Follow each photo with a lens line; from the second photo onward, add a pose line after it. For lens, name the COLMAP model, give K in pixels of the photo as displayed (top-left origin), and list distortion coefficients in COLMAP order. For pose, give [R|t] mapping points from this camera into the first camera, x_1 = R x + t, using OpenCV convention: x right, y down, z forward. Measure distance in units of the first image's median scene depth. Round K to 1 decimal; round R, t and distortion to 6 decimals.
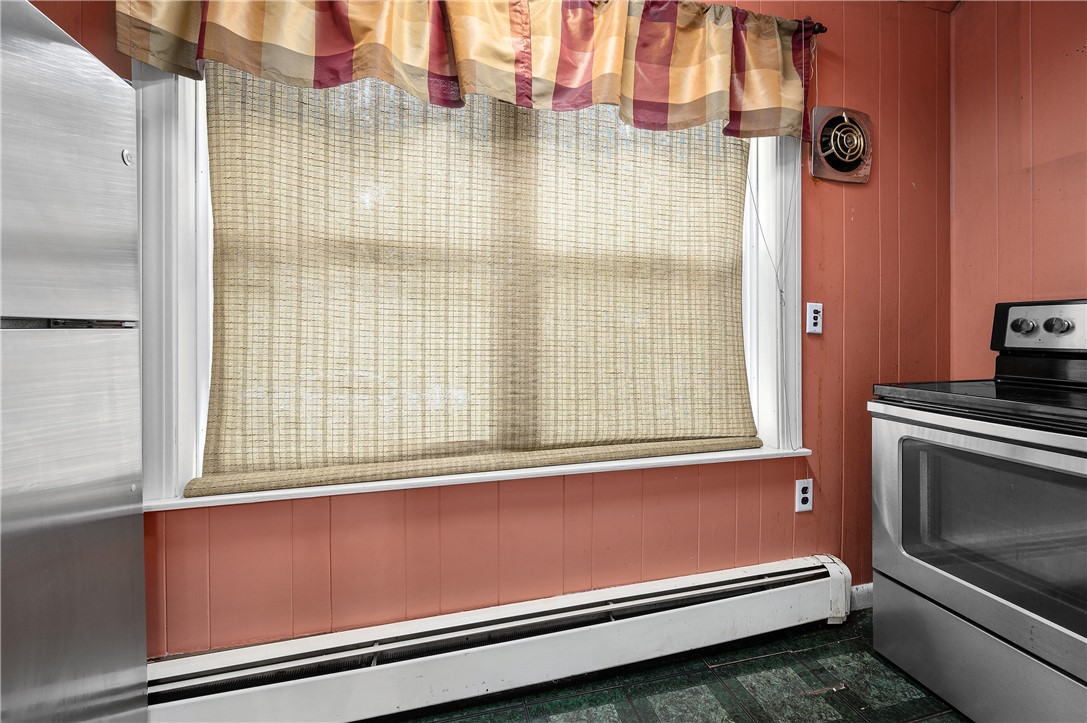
lens RADIAL K [[429.0, 0, 549.0], [0, 429.0, 330.5], [0, 0, 1]] dist [0.002663, 0.000176]
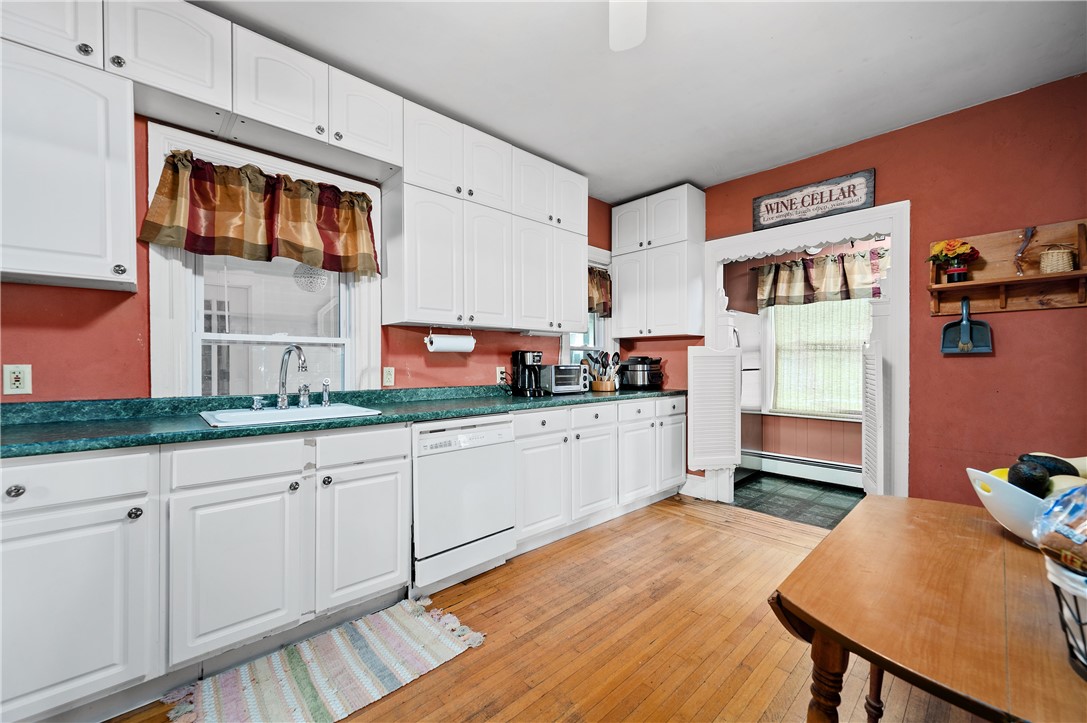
lens RADIAL K [[429.0, 0, 540.9], [0, 429.0, 364.8], [0, 0, 1]] dist [0.002663, 0.000176]
pose [[0.485803, 0.011507, -0.873992, 1.393606], [-0.000586, 0.999917, 0.012839, -0.093469], [0.874068, -0.005725, 0.485770, -2.428761]]
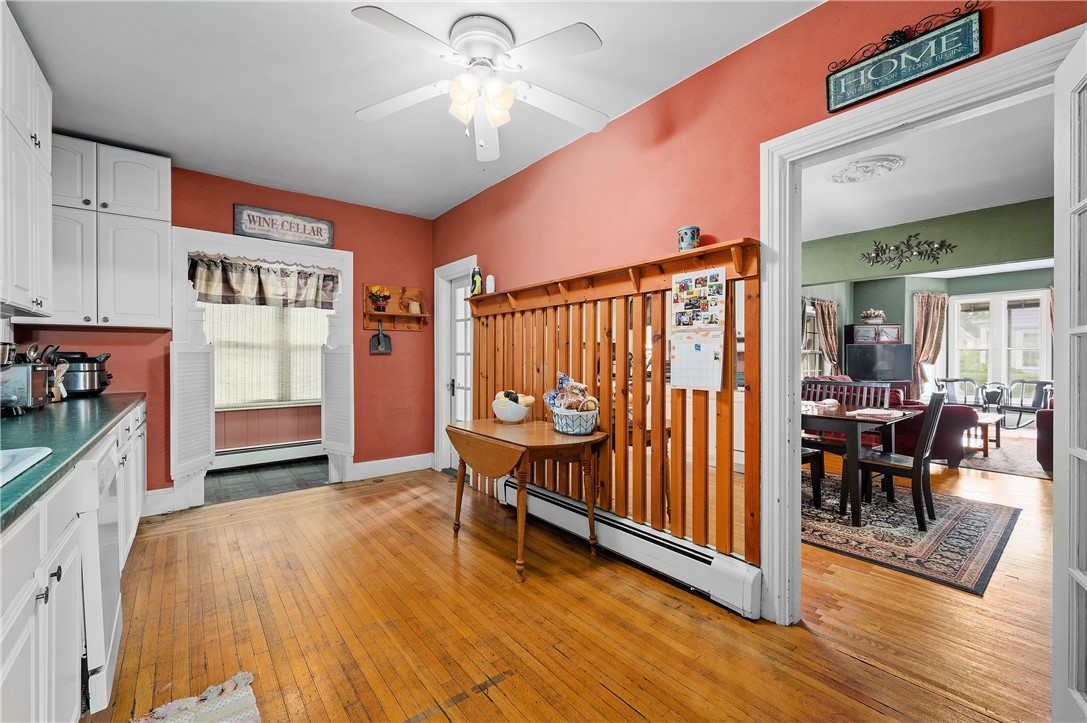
lens RADIAL K [[448.7, 0, 538.8], [0, 448.7, 360.9], [0, 0, 1]] dist [-0.000821, -0.000101]
pose [[0.908958, -0.000796, 0.416887, 0.315454], [-0.003121, 0.999957, 0.008714, -0.094976], [-0.416876, -0.009222, 0.908917, -3.432816]]
